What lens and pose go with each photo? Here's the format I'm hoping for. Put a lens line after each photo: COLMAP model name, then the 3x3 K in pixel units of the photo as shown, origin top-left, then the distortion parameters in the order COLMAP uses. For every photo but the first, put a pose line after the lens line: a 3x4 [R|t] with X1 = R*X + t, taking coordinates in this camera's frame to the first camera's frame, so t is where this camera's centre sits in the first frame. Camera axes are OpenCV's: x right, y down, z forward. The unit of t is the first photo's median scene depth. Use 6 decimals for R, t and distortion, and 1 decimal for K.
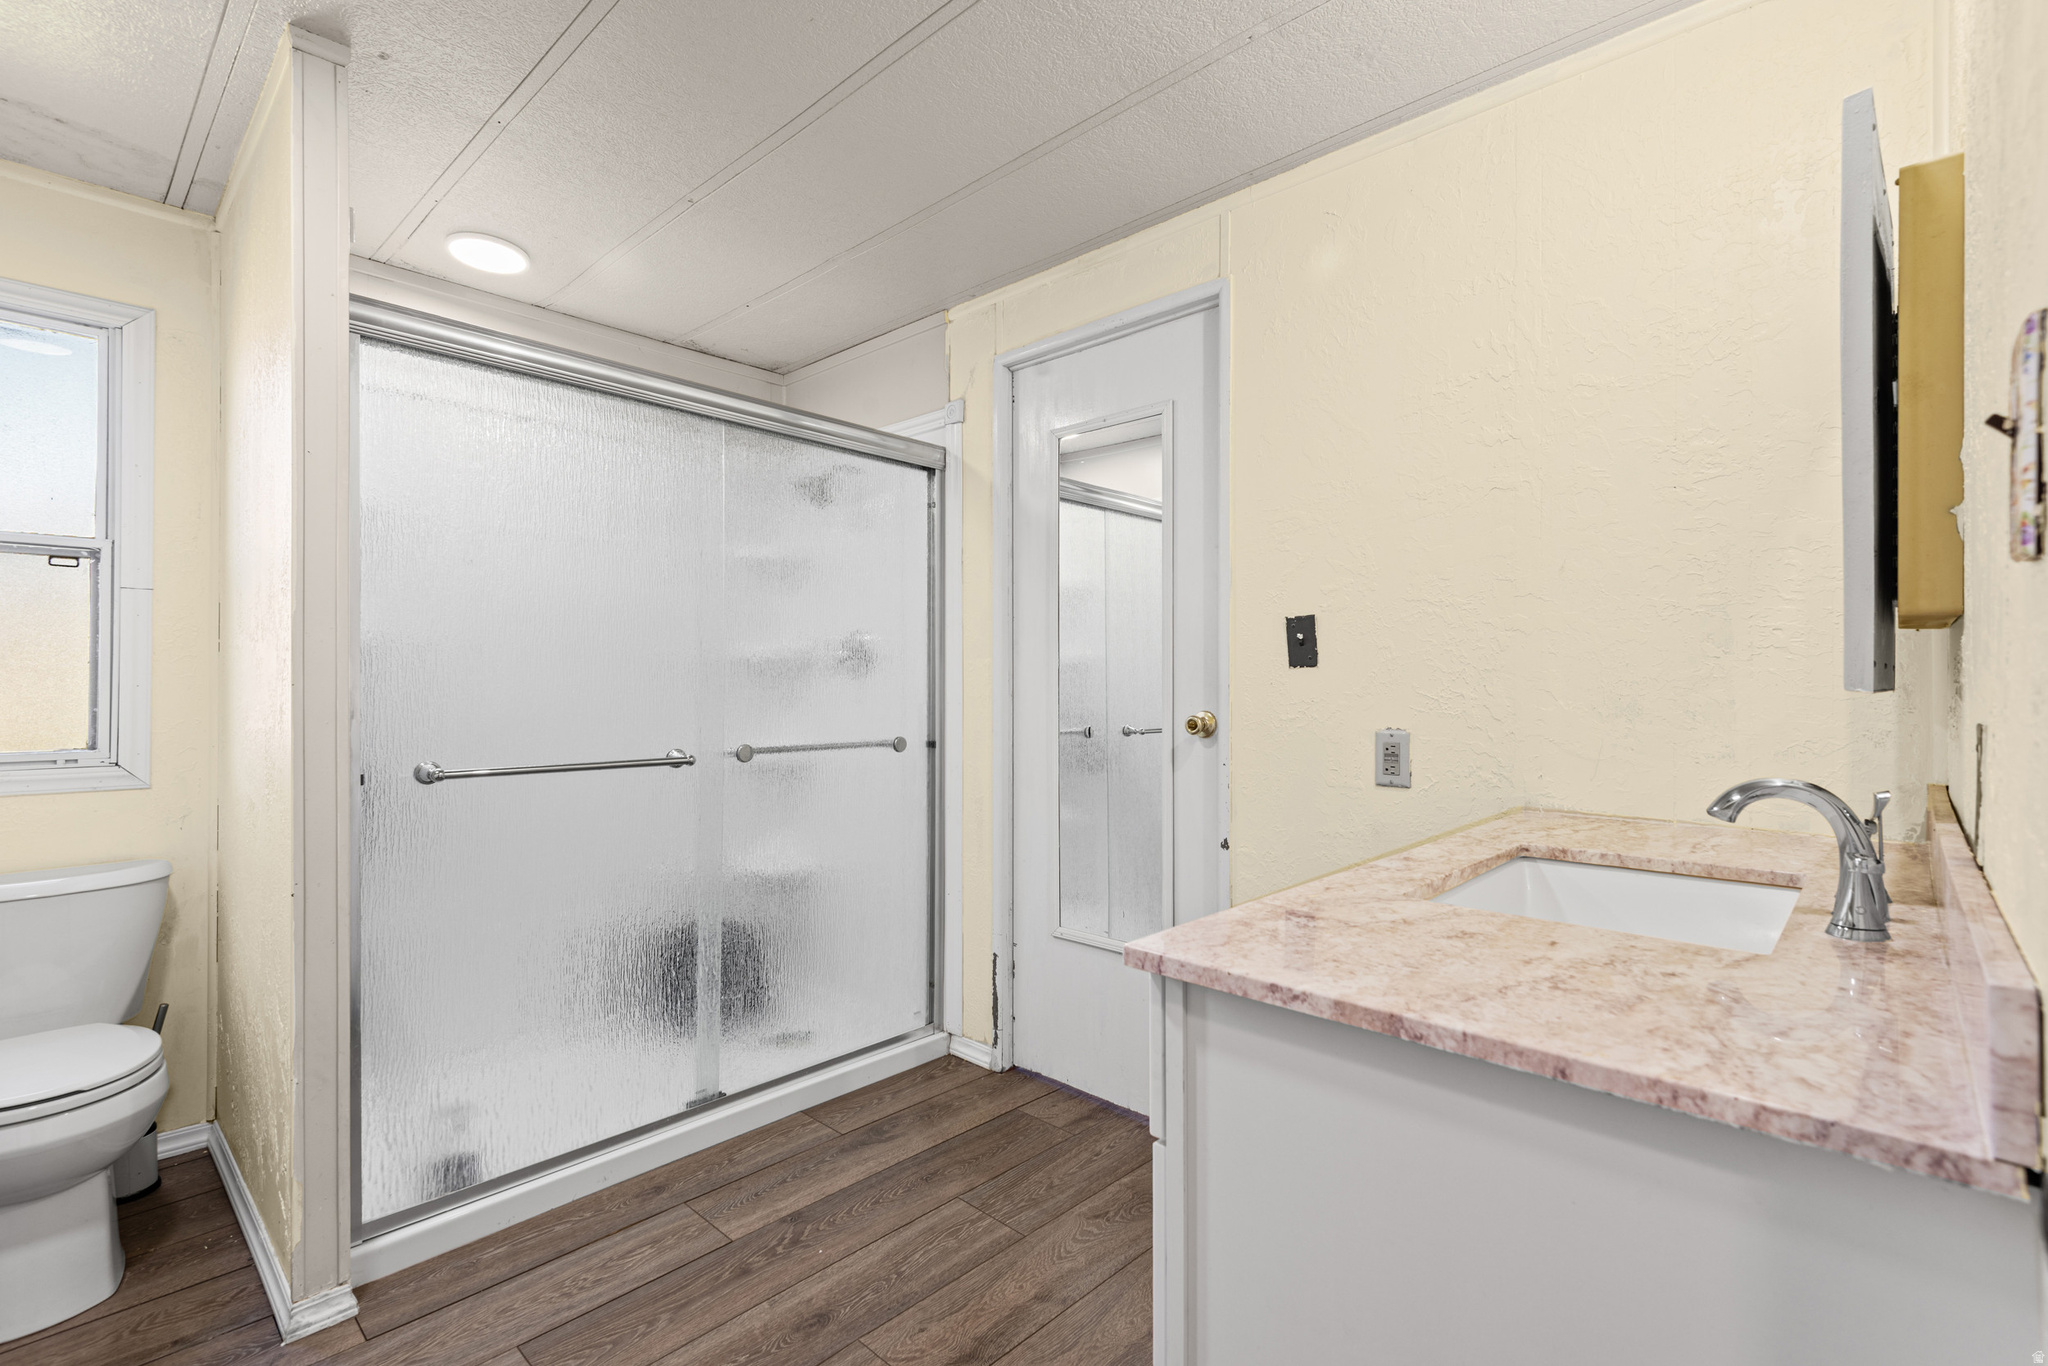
lens RADIAL K [[941.6, 0, 1019.4], [0, 941.6, 683.2], [0, 0, 1]] dist [0.020138, -0.011457]
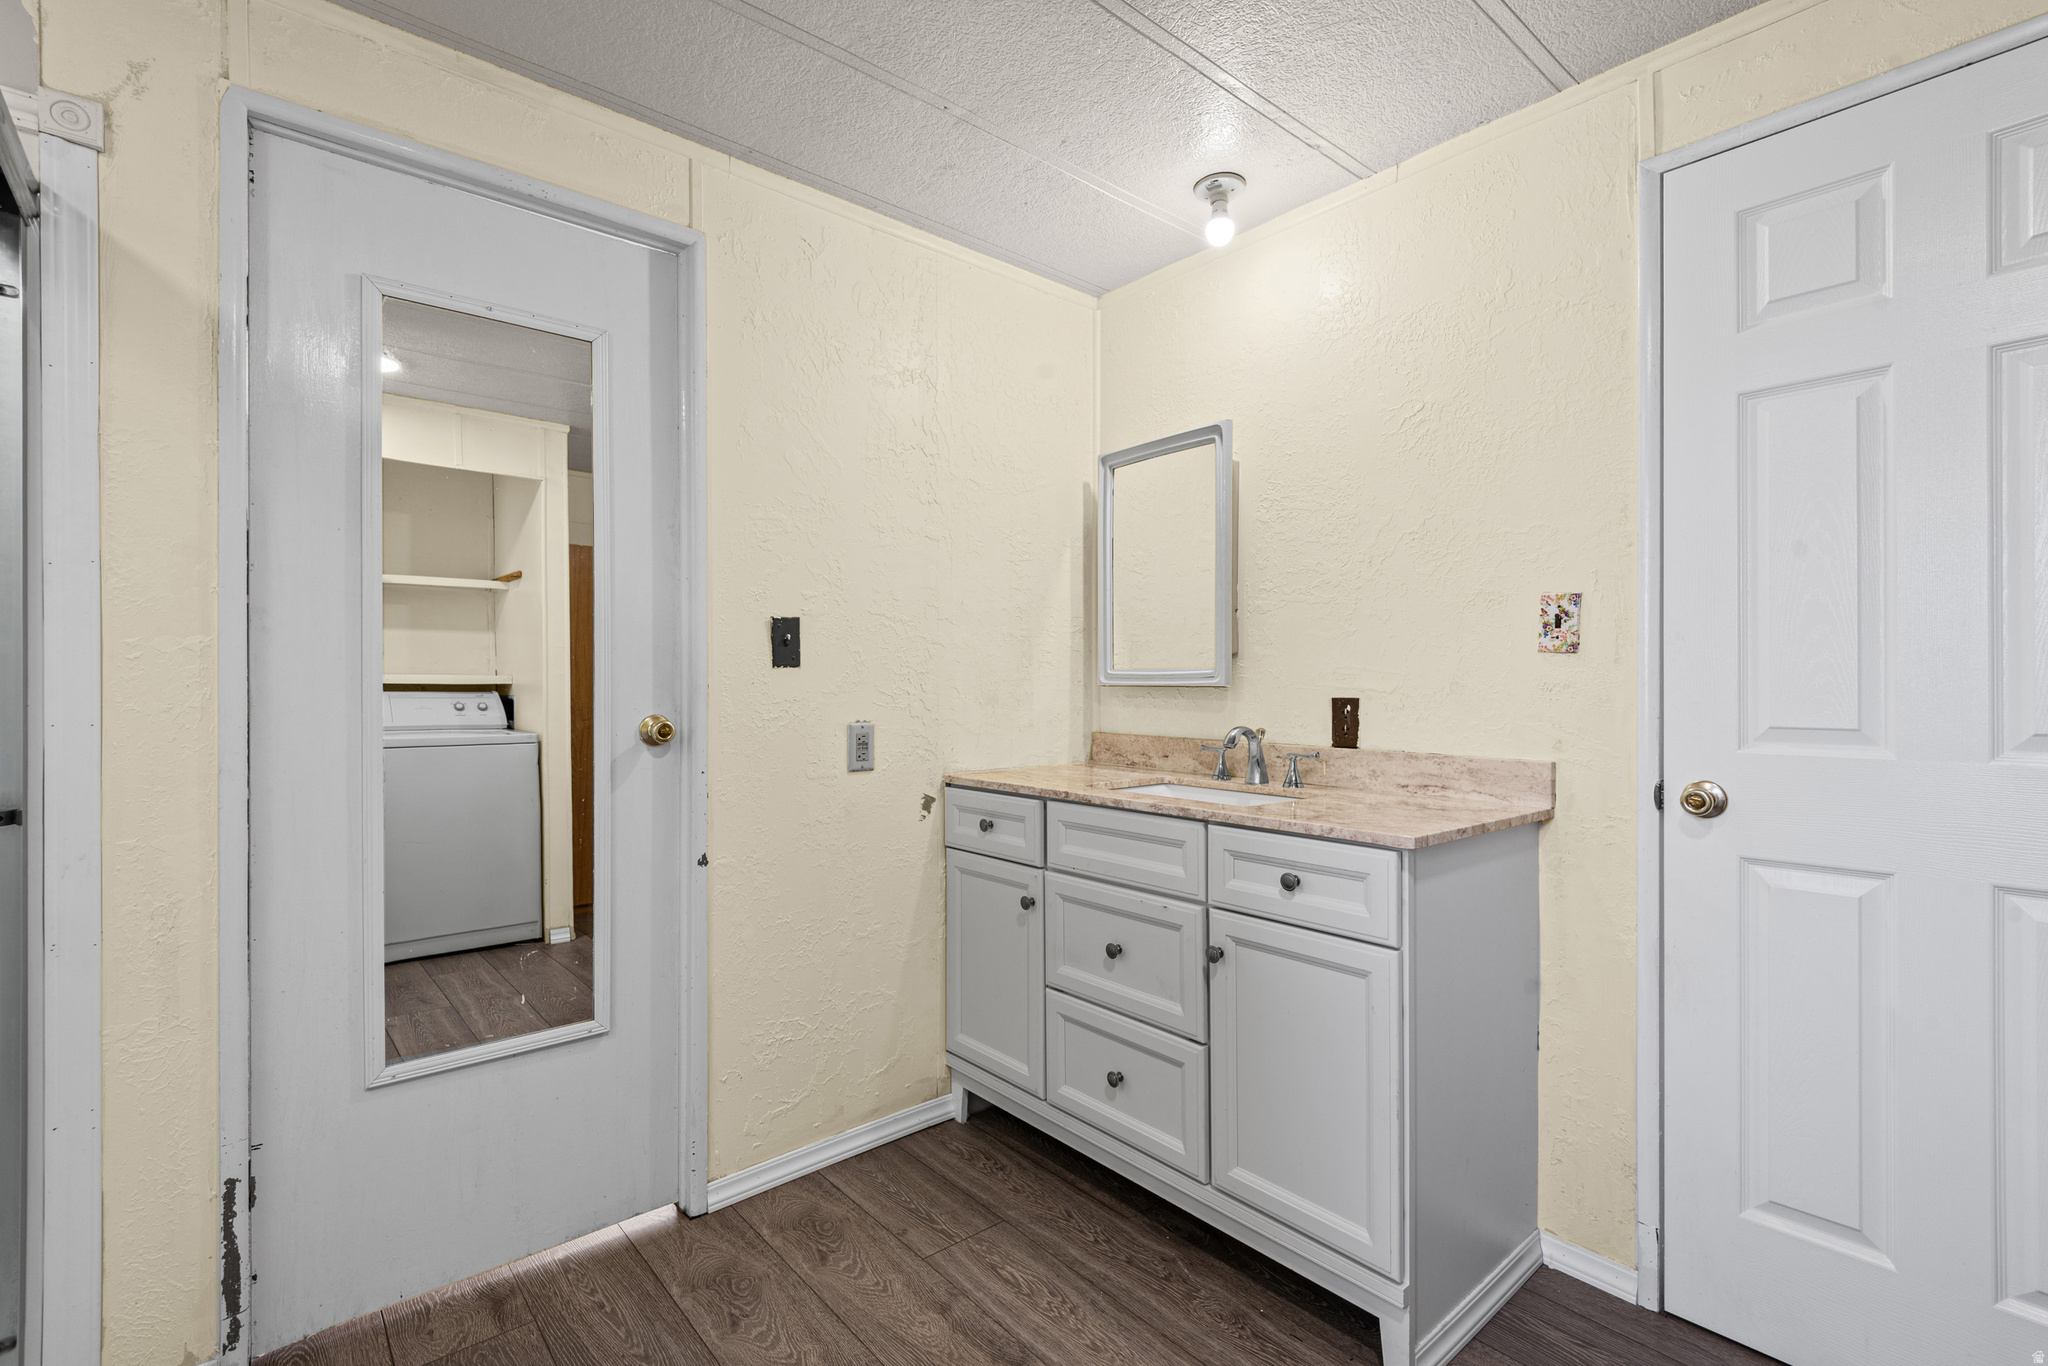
lens RADIAL K [[941.6, 0, 1014.3], [0, 941.6, 679.9], [0, 0, 1]] dist [0.020138, -0.011457]
pose [[0.090903, -0.001422, 0.995859, -0.706637], [-0.004093, 0.999990, 0.001801, -0.005897], [-0.995851, -0.004239, 0.090896, 0.663387]]
